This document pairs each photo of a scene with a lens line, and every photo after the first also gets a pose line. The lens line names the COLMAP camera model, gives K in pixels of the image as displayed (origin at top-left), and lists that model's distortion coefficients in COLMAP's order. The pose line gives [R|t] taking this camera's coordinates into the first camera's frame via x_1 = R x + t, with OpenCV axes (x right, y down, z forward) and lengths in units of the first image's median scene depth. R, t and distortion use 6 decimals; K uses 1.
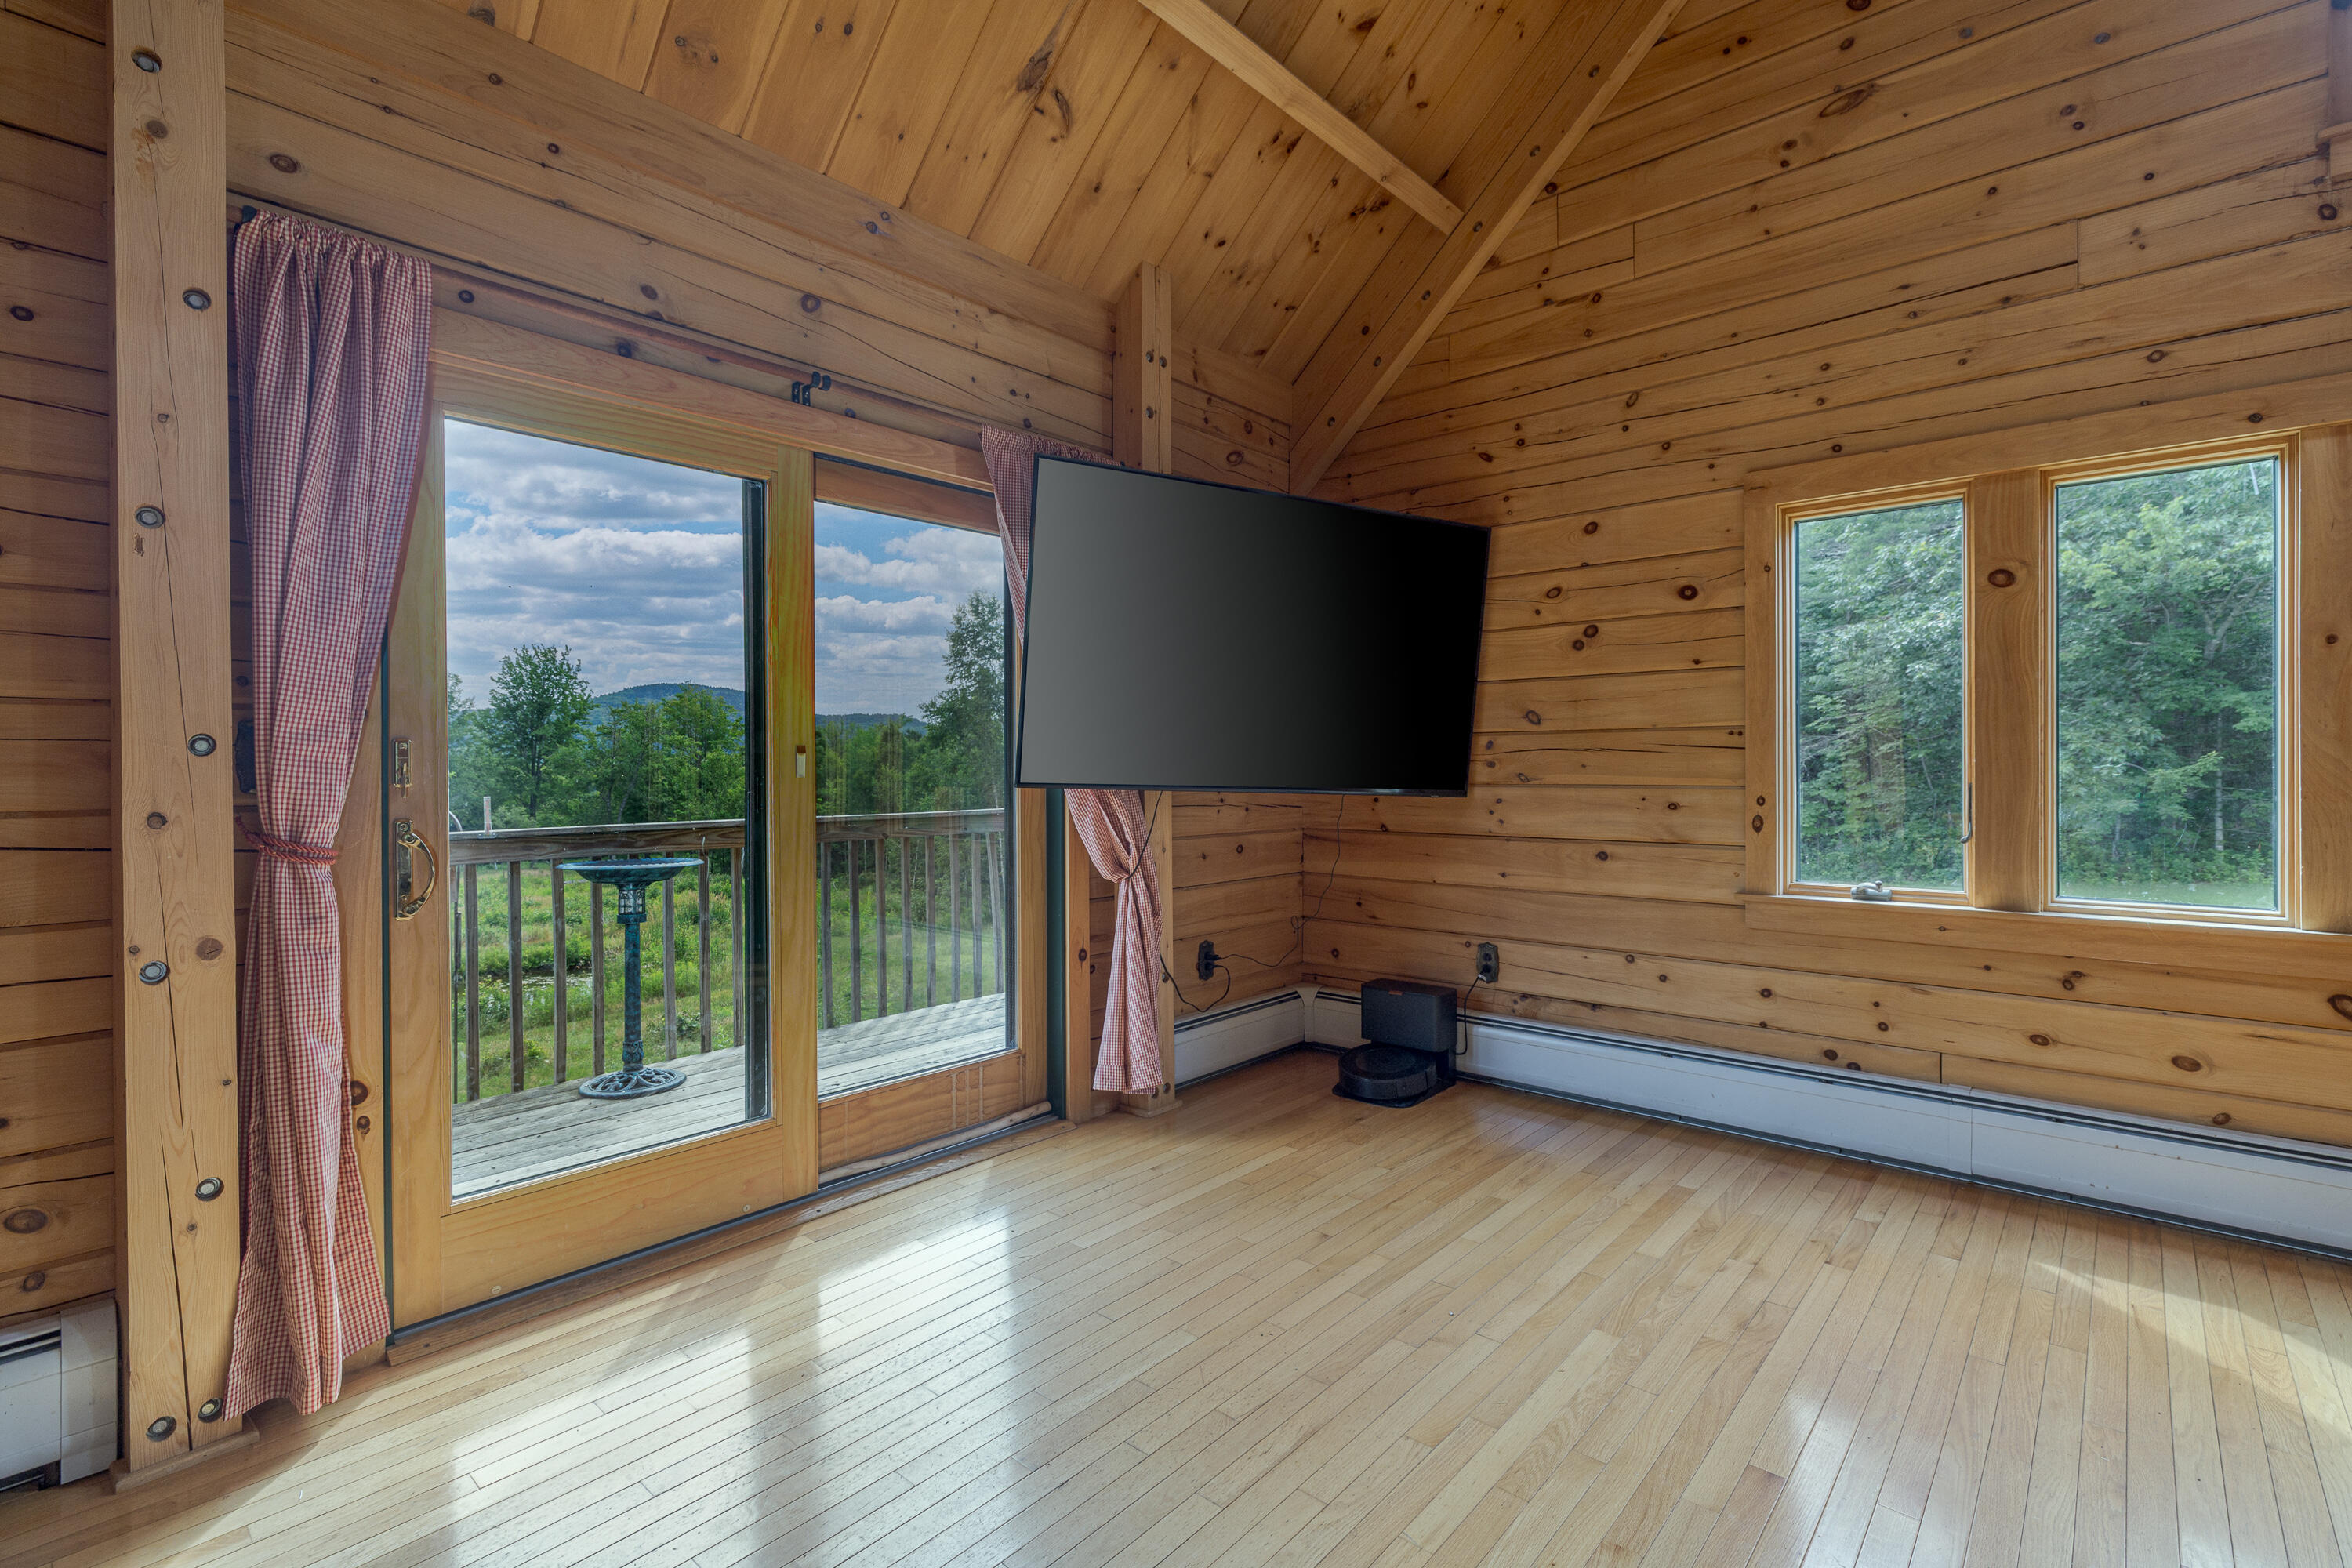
lens RADIAL K [[1069.0, 0, 1163.3], [0, 1069.0, 768.3], [0, 0, 1]] dist [-0.009147, 0.002717]
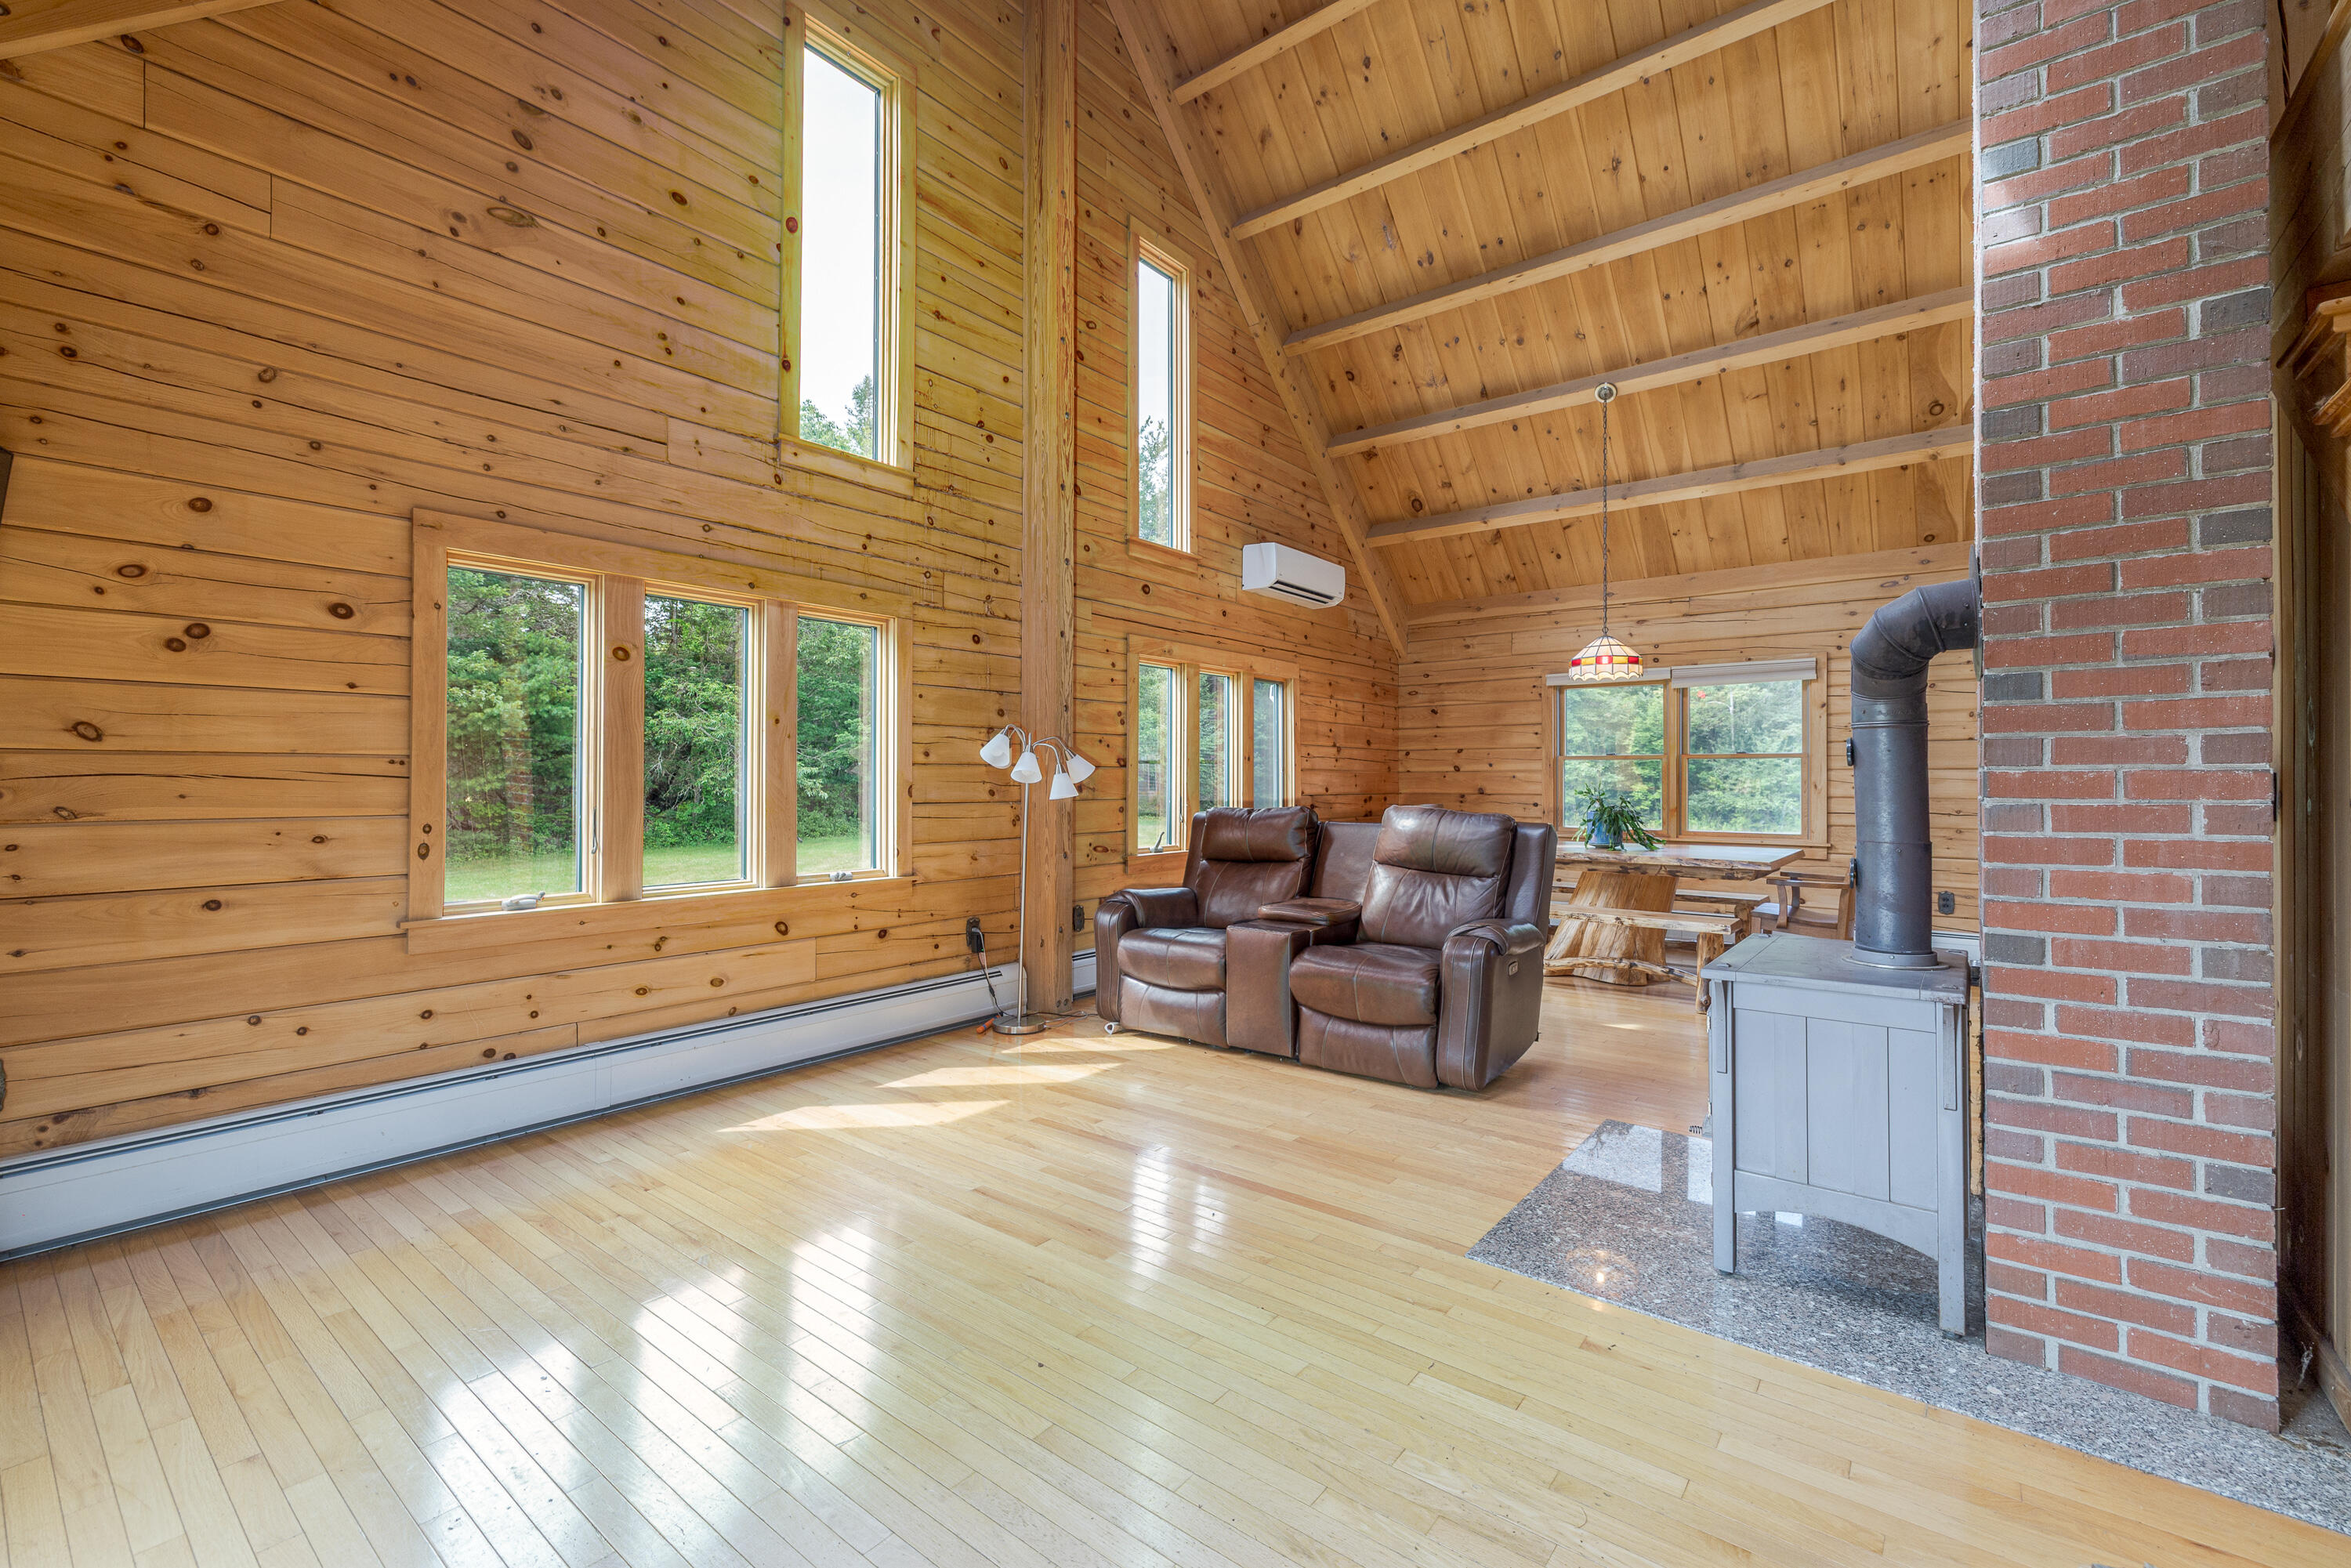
lens RADIAL K [[994.4, 0, 1175.3], [0, 994.4, 772.4], [0, 0, 1]] dist [0.002813, -0.000485]
pose [[-0.065897, 0.012658, 0.997746, -0.456267], [0.001118, 0.999920, -0.012612, -0.011237], [-0.997826, 0.000284, -0.065906, 0.343666]]
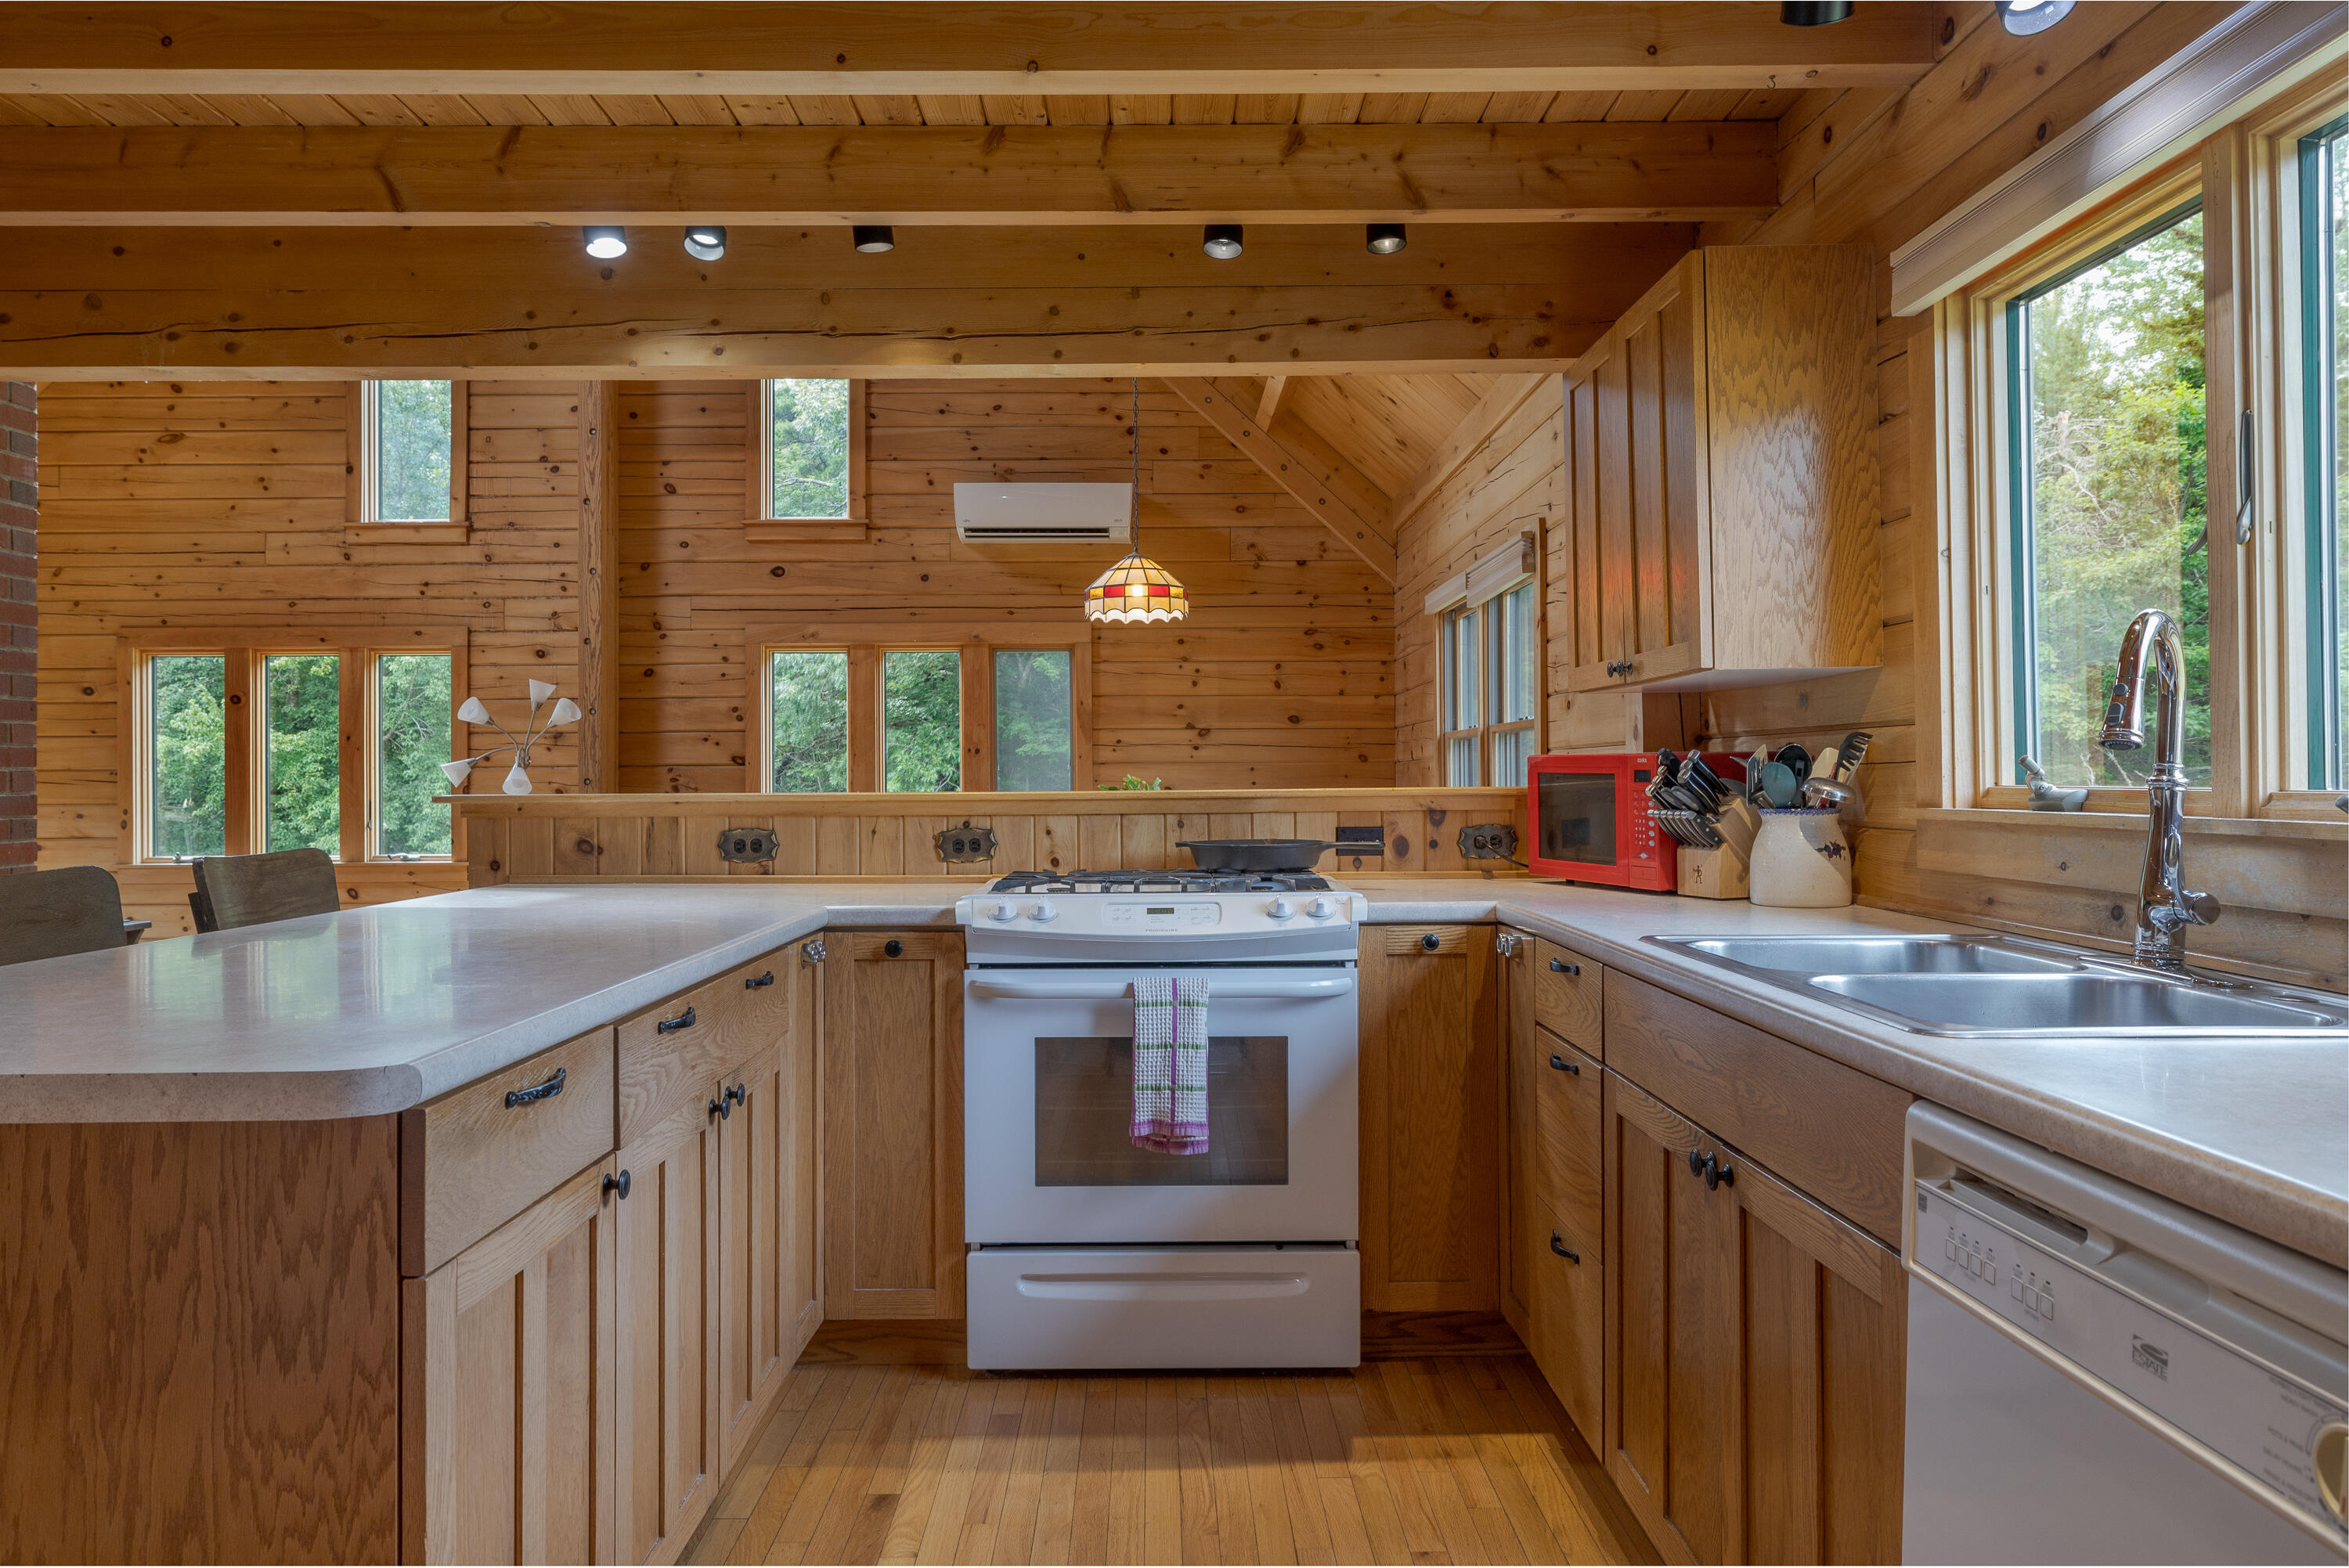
lens RADIAL K [[1462.2, 0, 1121.5], [0, 1462.2, 762.5], [0, 0, 1]] dist [0.004205, 0.003930]
pose [[0.738489, 0.007489, 0.674224, 0.136951], [0.004044, 0.999871, -0.015535, -0.007205], [-0.674254, 0.014199, 0.738363, -1.967791]]
